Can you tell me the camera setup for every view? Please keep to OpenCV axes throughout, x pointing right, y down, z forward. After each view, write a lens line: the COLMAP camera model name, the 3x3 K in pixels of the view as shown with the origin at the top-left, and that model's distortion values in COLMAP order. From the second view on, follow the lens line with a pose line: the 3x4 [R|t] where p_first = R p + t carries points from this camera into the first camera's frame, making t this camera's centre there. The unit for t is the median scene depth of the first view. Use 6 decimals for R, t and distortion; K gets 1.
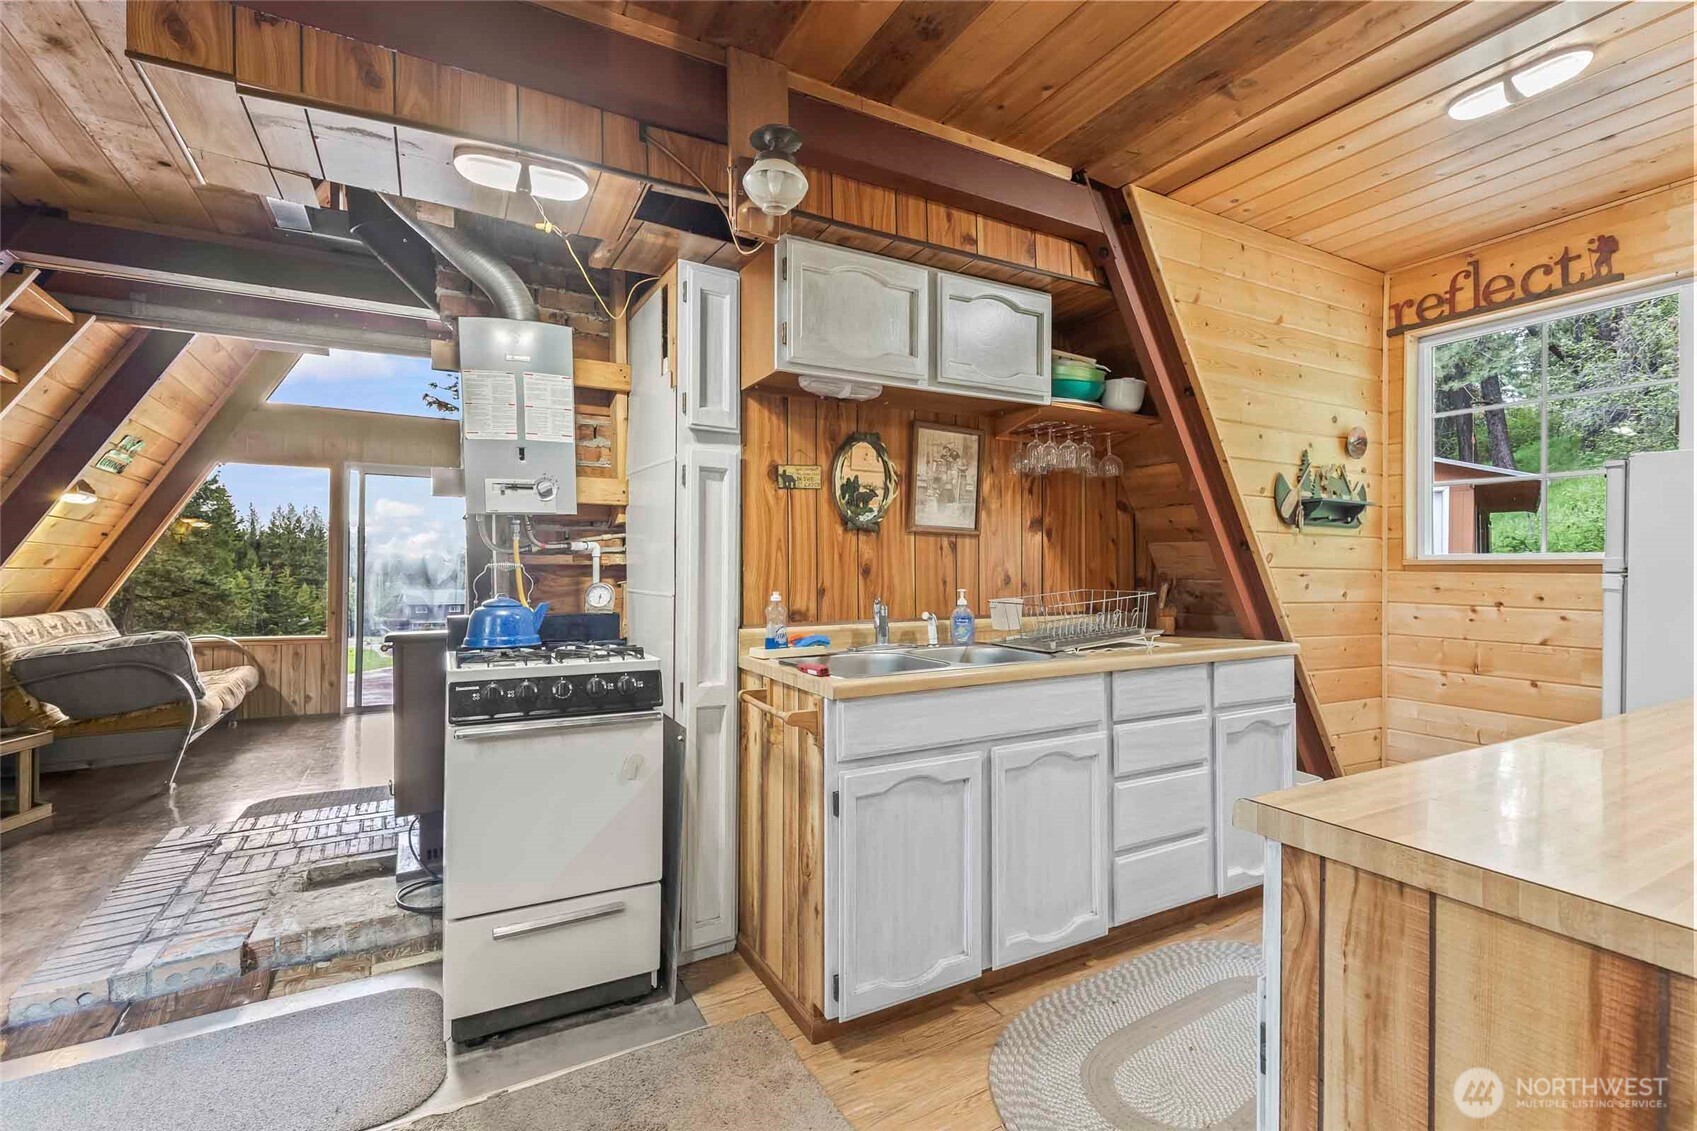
lens RADIAL K [[755.3, 0, 848.5], [0, 755.3, 565.5], [0, 0, 1]] dist [-0.002303, -0.000331]
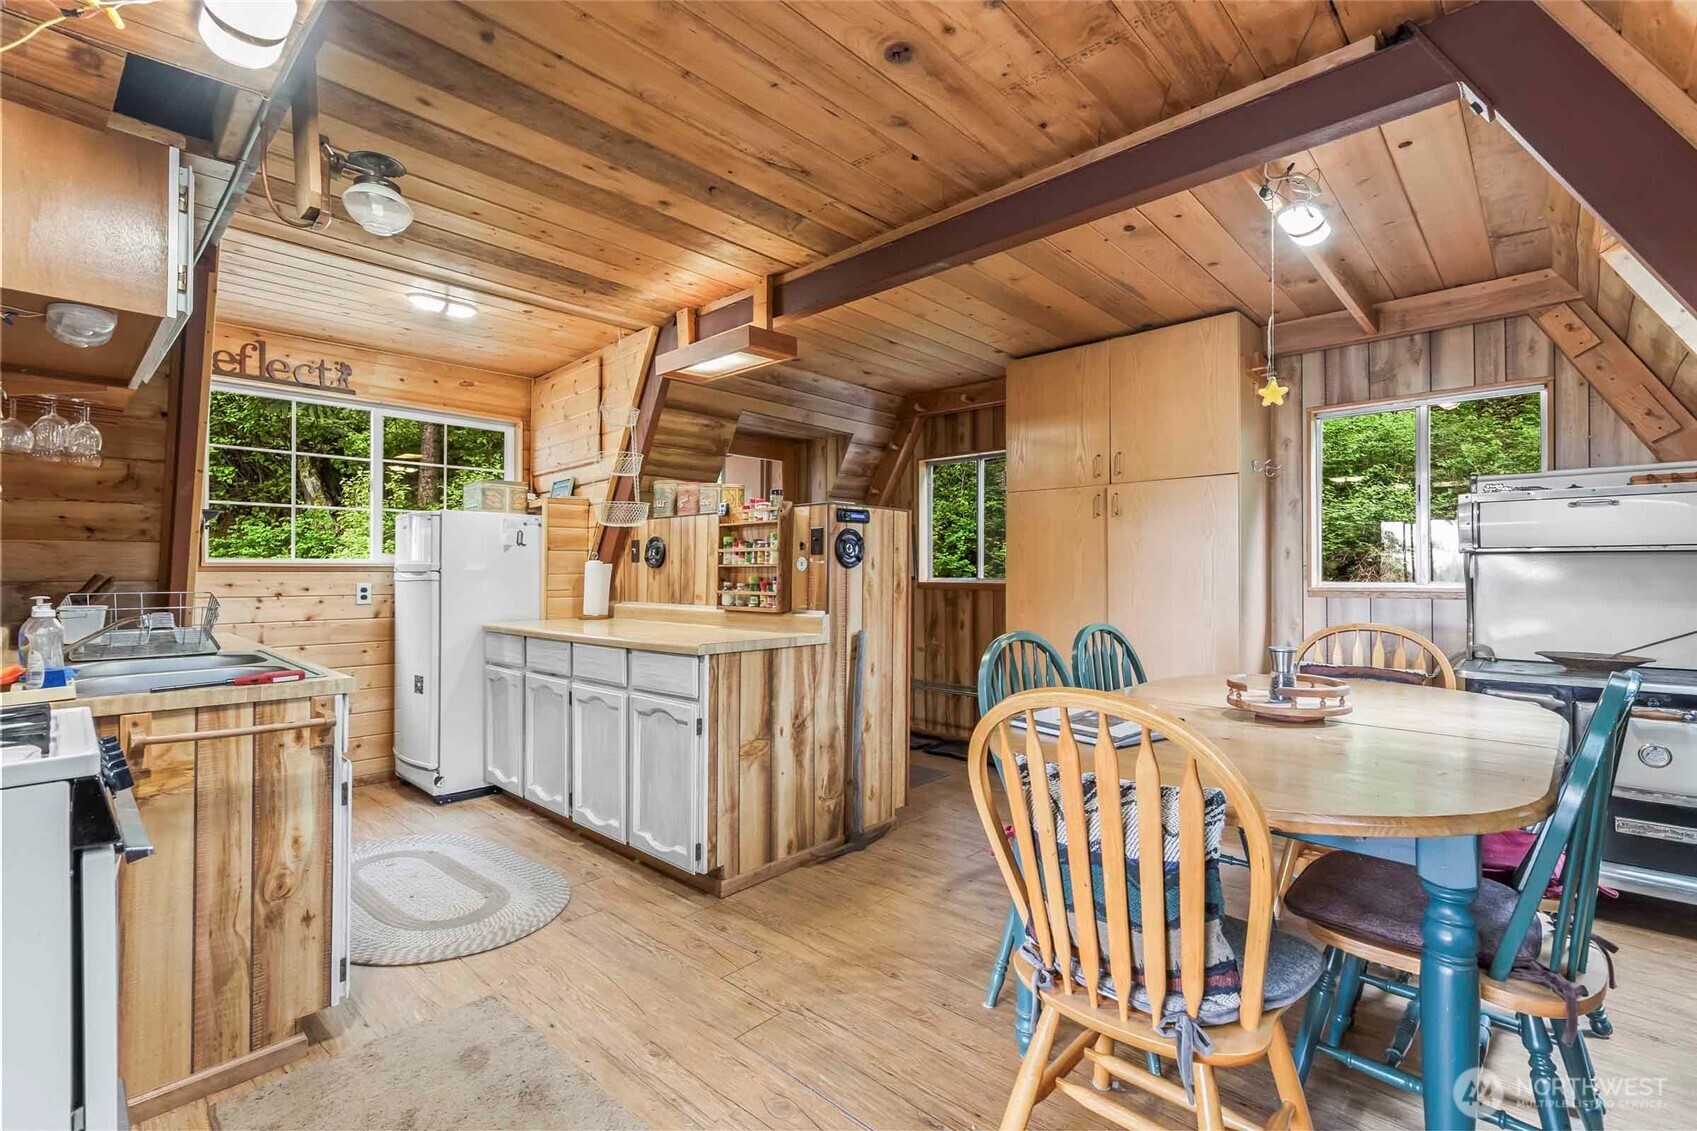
lens RADIAL K [[755.3, 0, 848.5], [0, 755.3, 565.5], [0, 0, 1]] dist [-0.002303, -0.000331]
pose [[-0.302818, 0.003067, 0.953043, -0.846103], [-0.000882, 0.999993, -0.003499, 0.000670], [-0.953048, -0.001900, -0.302813, 0.449031]]
